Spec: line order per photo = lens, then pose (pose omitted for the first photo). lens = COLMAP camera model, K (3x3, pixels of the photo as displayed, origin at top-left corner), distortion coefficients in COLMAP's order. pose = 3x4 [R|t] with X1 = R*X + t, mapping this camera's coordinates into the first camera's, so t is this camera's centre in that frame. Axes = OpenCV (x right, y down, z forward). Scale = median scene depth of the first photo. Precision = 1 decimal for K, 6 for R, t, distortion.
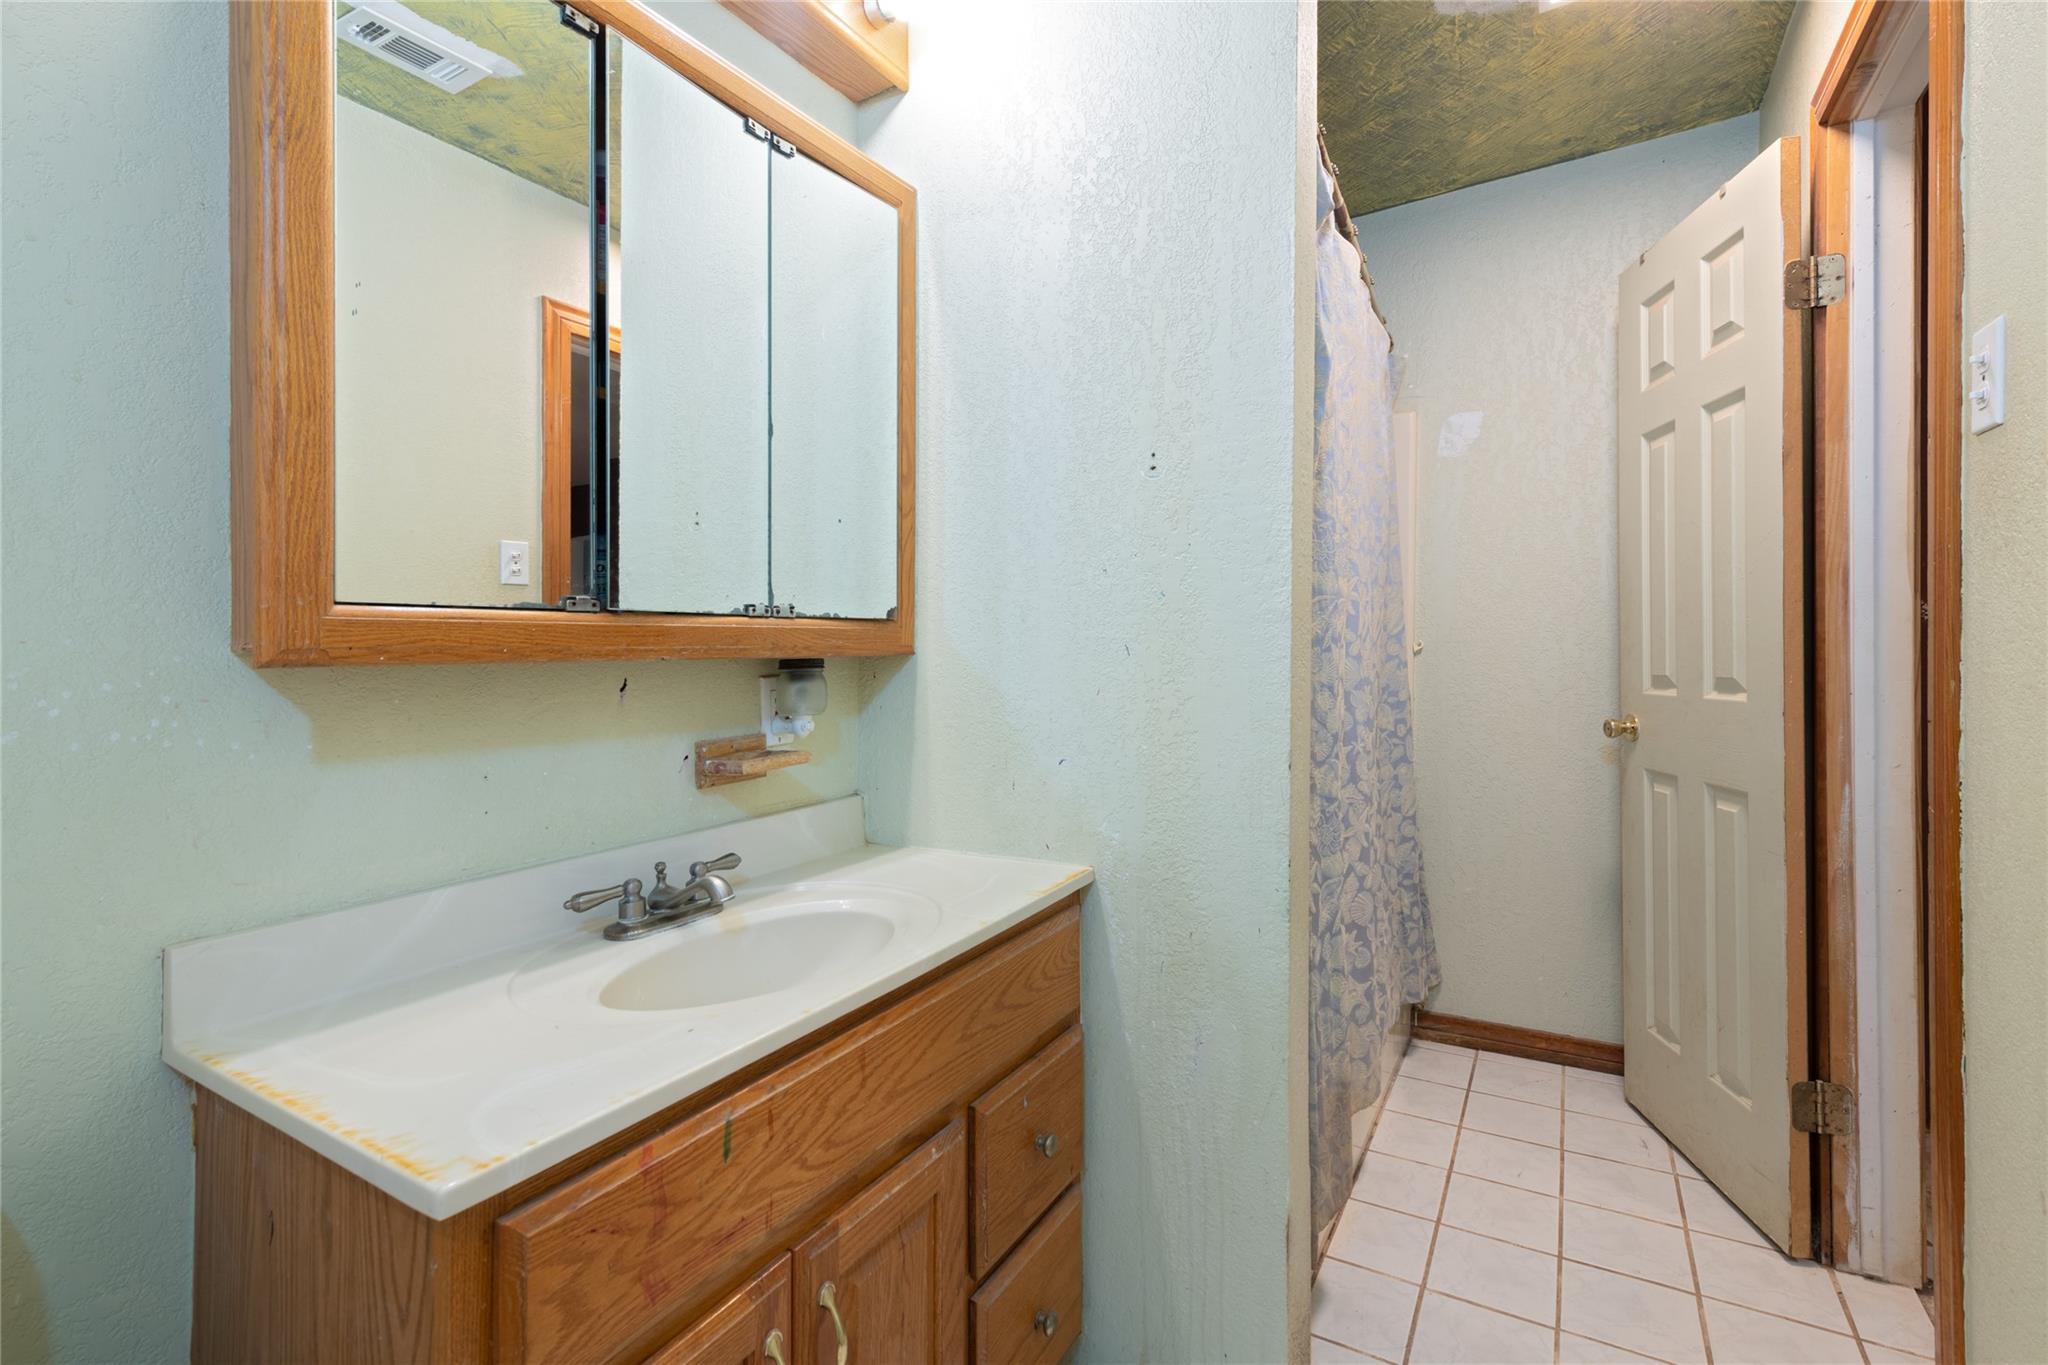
lens RADIAL K [[917.6, 0, 1031.7], [0, 917.6, 669.8], [0, 0, 1]] dist [0.011289, -0.001066]
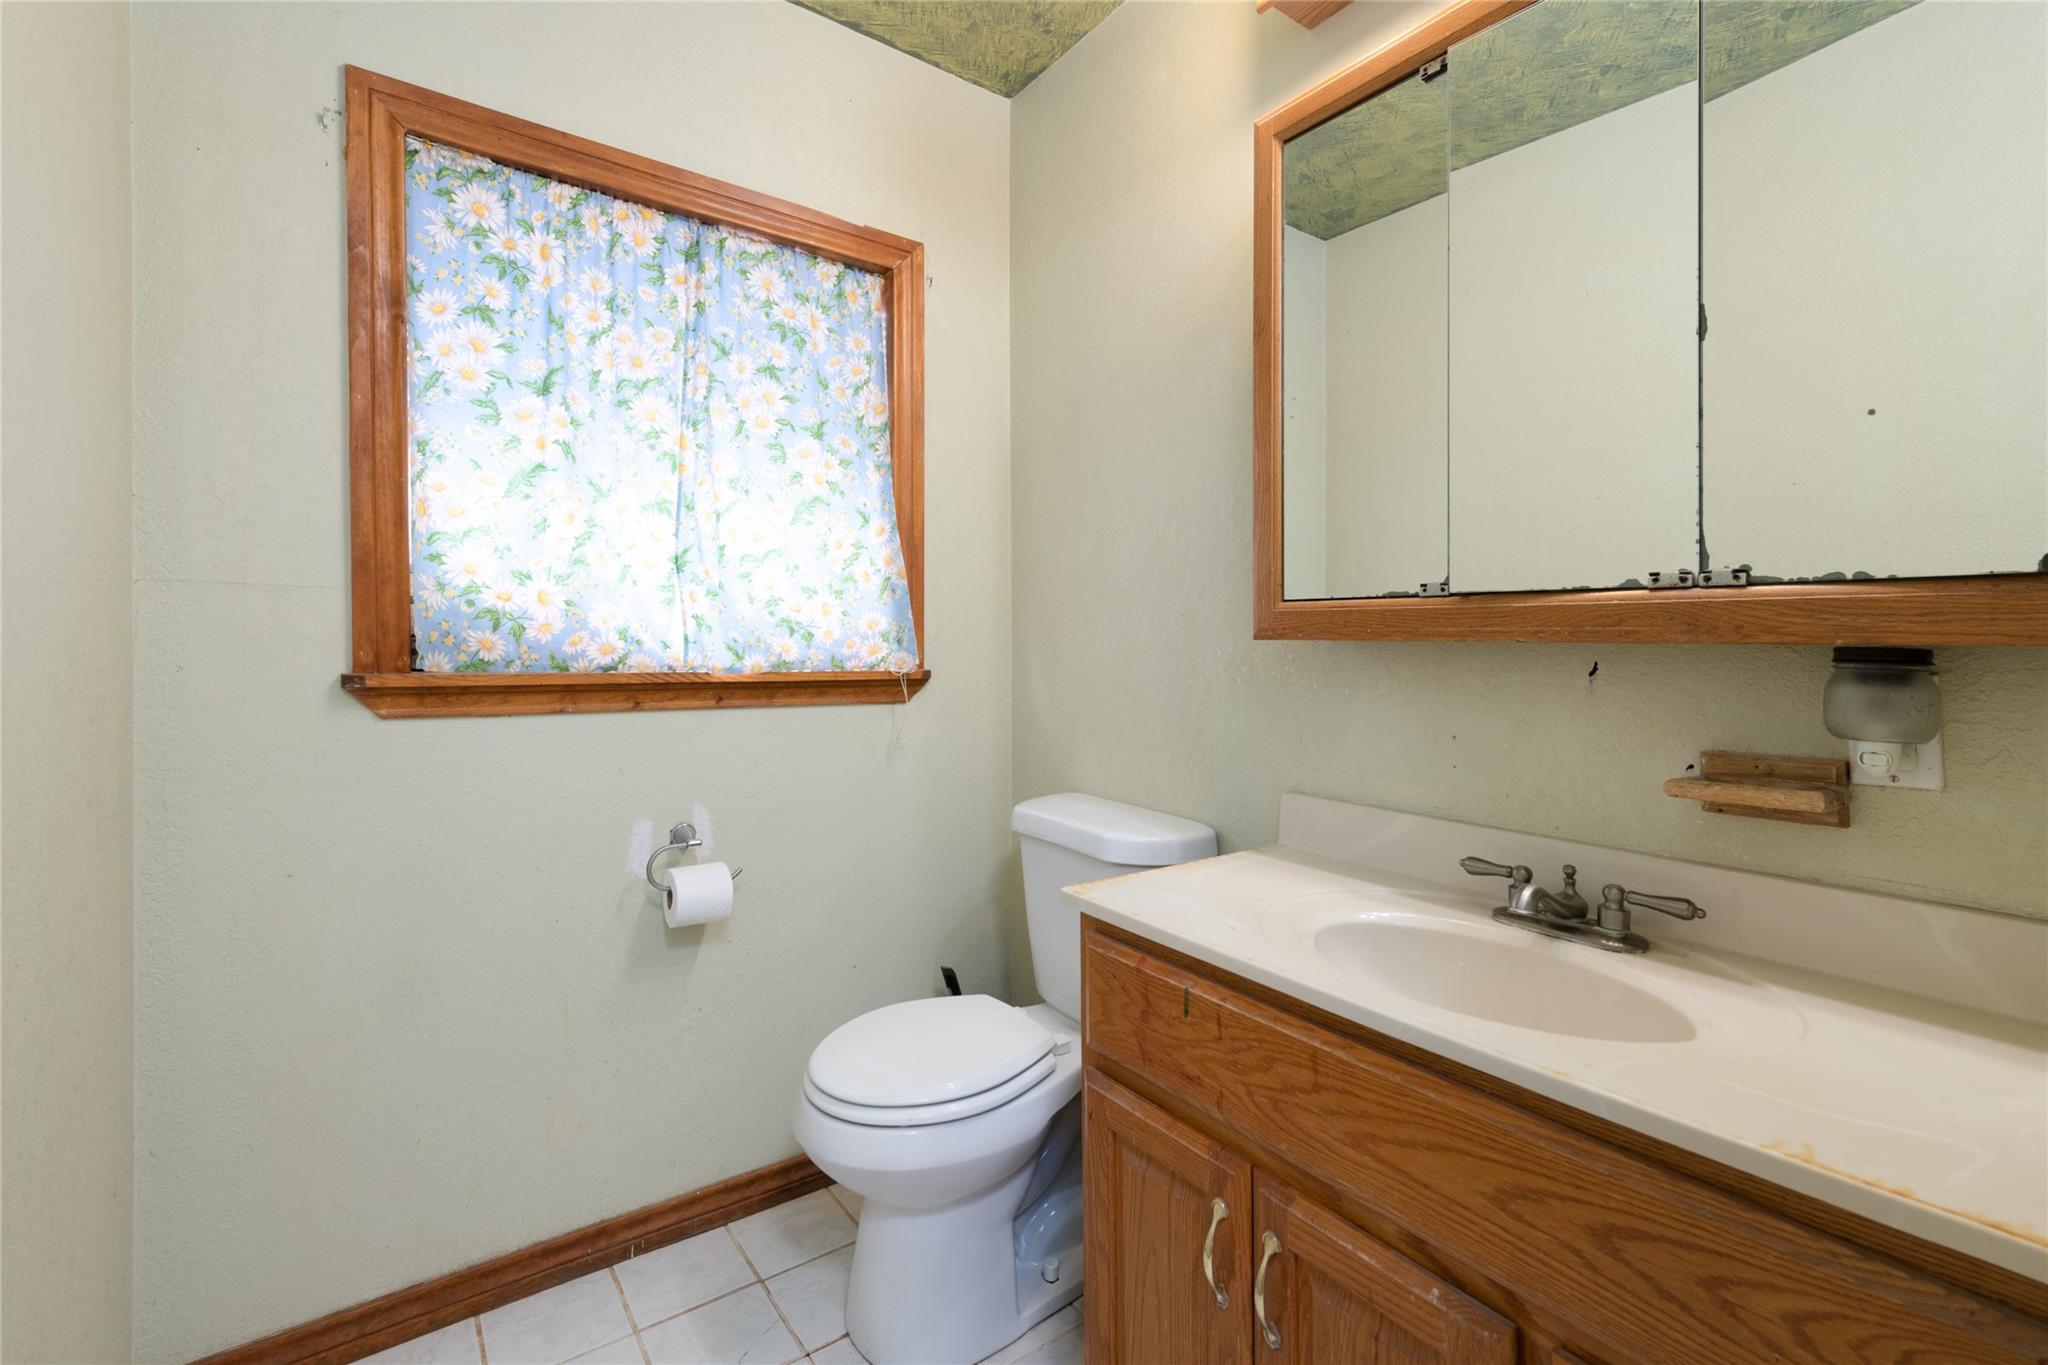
lens RADIAL K [[900.8, 0, 1029.4], [0, 900.8, 643.9], [0, 0, 1]] dist [0.021209, -0.011372]
pose [[-0.405012, 0.025536, -0.913955, 0.748998], [-0.014984, 0.999290, 0.034561, -0.038011], [0.914189, 0.027693, -0.404342, 1.043302]]
